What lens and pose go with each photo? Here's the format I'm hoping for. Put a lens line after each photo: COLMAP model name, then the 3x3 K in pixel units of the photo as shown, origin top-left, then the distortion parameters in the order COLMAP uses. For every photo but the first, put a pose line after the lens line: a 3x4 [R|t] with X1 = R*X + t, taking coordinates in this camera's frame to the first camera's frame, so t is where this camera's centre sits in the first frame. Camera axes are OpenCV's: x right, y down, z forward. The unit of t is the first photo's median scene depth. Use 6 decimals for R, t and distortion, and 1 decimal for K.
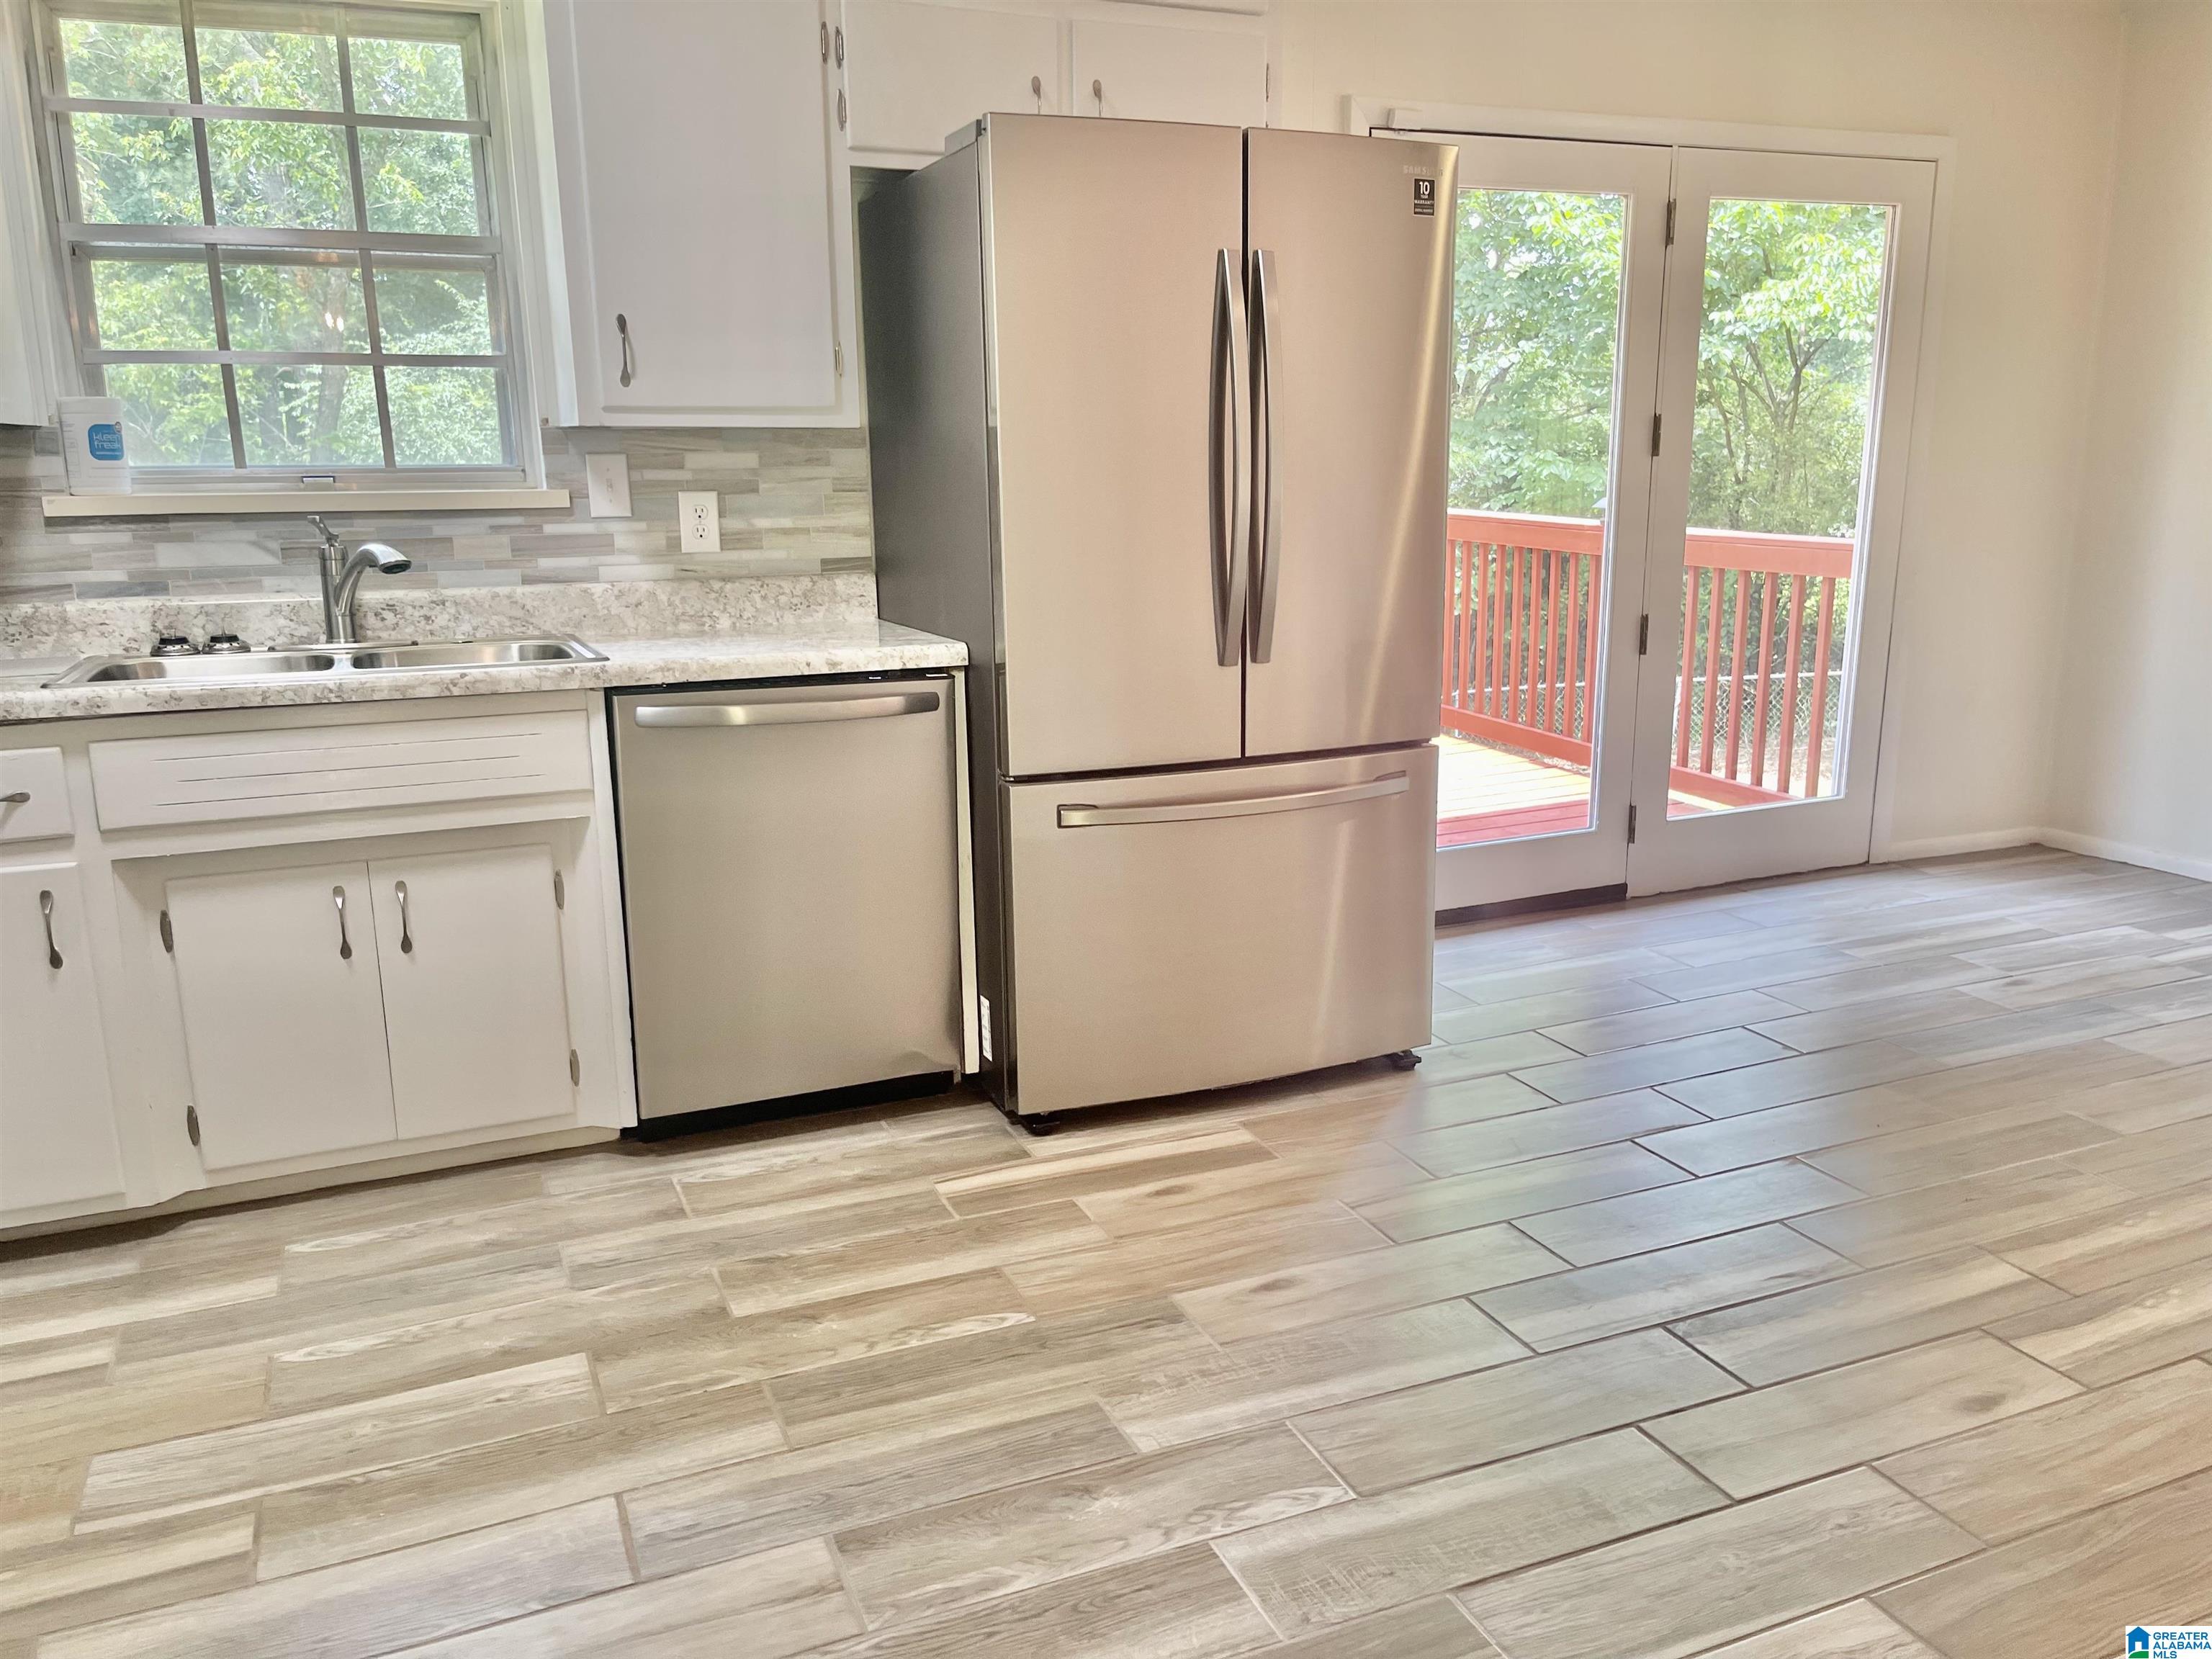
lens RADIAL K [[1673.7, 0, 1116.8], [0, 1673.7, 843.6], [0, 0, 1]] dist [0.071265, -0.096824]
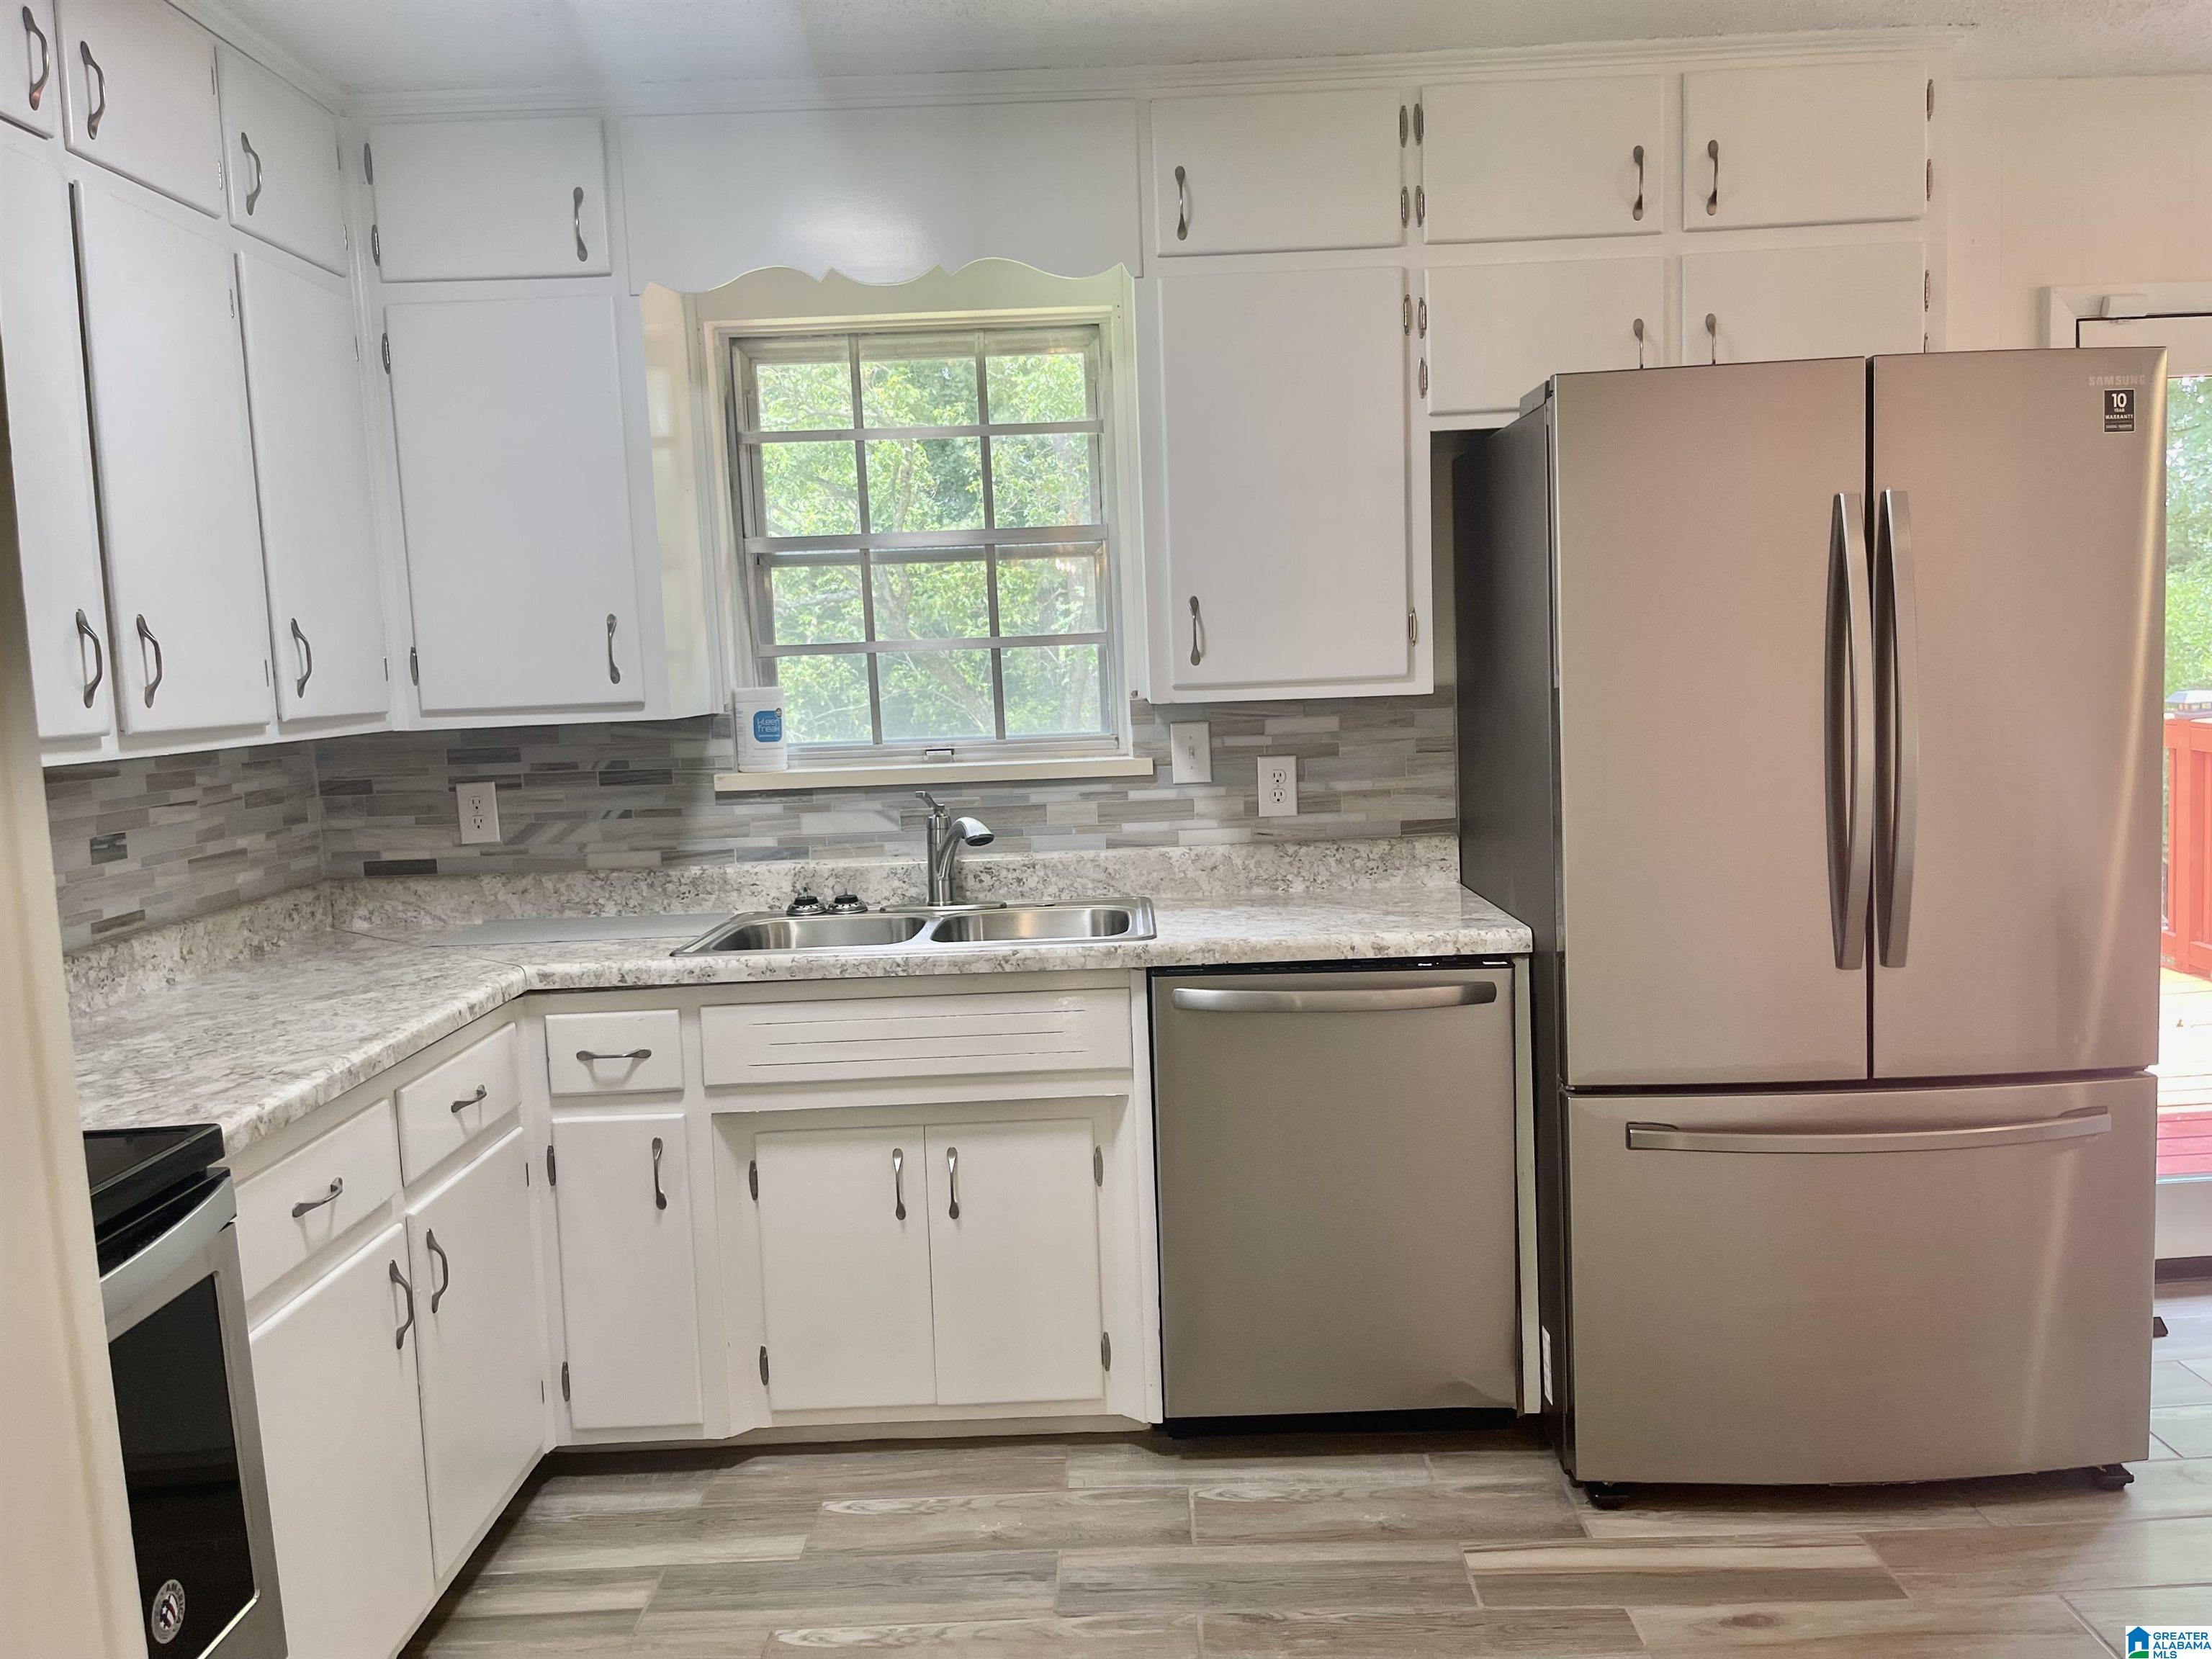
lens RADIAL K [[1673.7, 0, 1112.2], [0, 1673.7, 828.6], [0, 0, 1]] dist [0.071265, -0.096824]
pose [[0.911987, 0.014261, -0.409972, 0.078949], [-0.062058, 0.992690, -0.103517, -0.068037], [0.405498, 0.119848, 0.906205, 0.083481]]
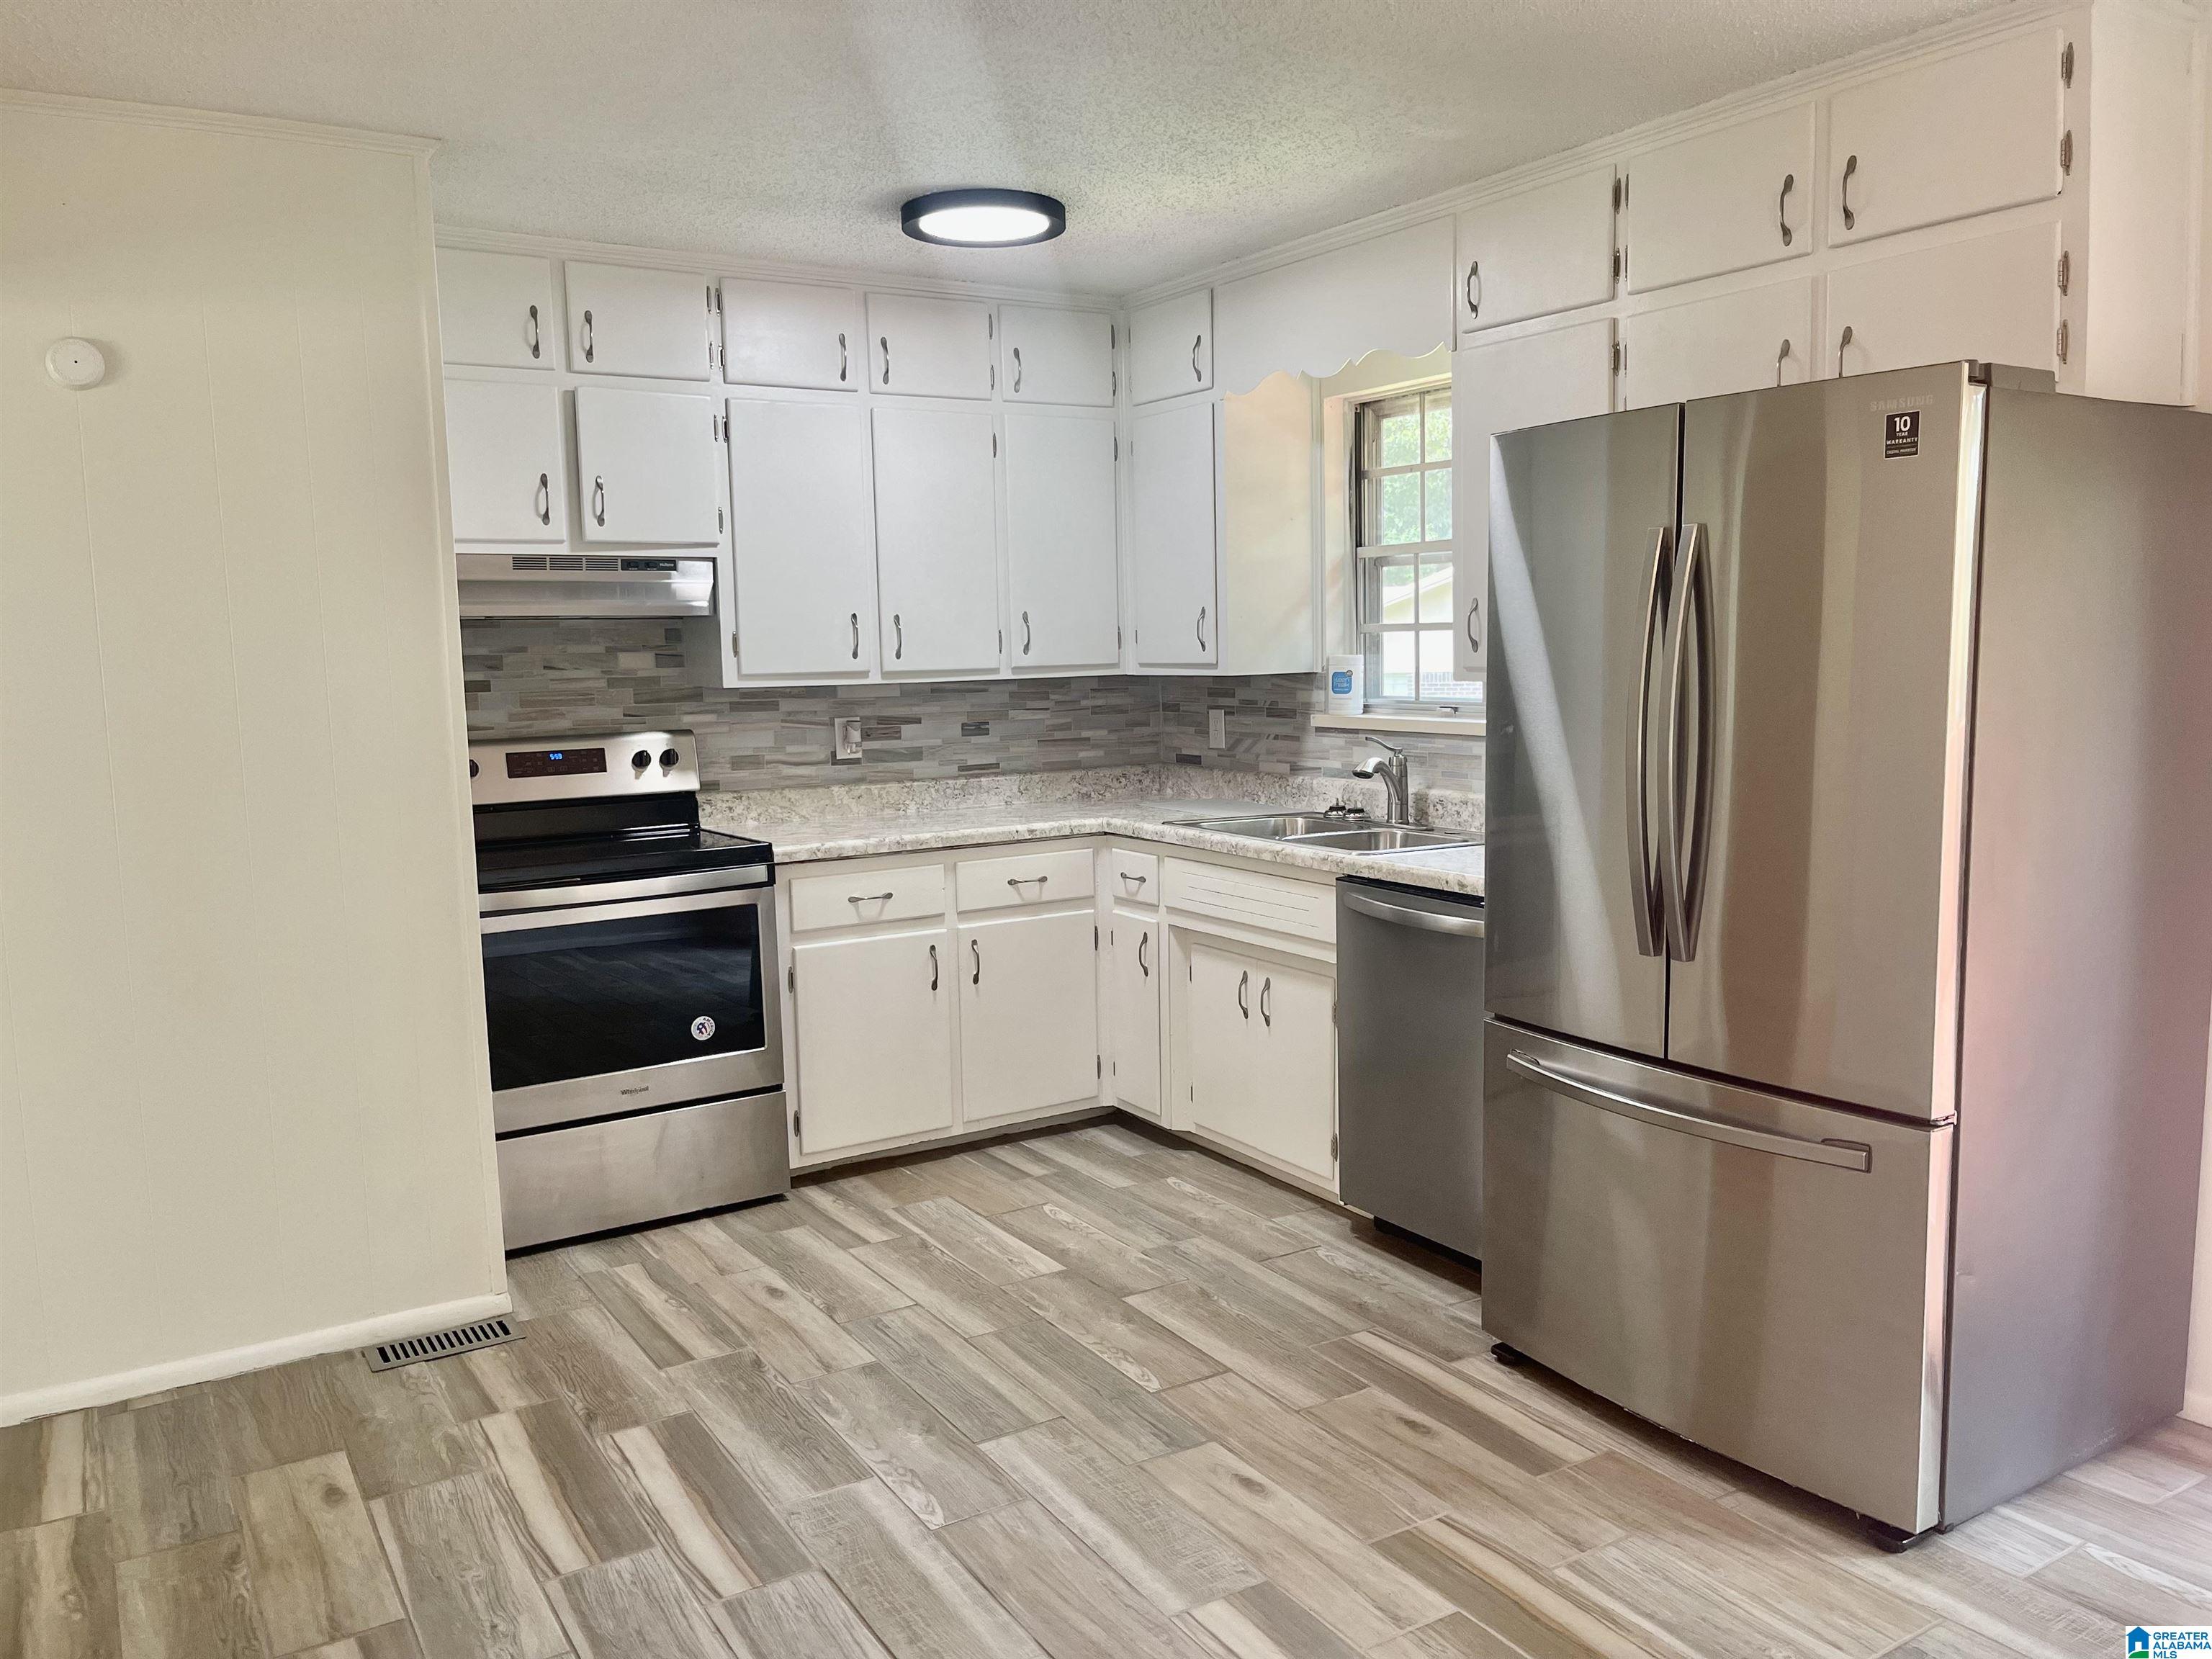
lens RADIAL K [[1673.7, 0, 1108.8], [0, 1673.7, 826.7], [0, 0, 1]] dist [0.071265, -0.096824]
pose [[0.149367, 0.119782, -0.981500, 0.962799], [-0.207780, 0.974274, 0.087280, -0.201478], [0.966704, 0.190899, 0.170412, 0.556701]]
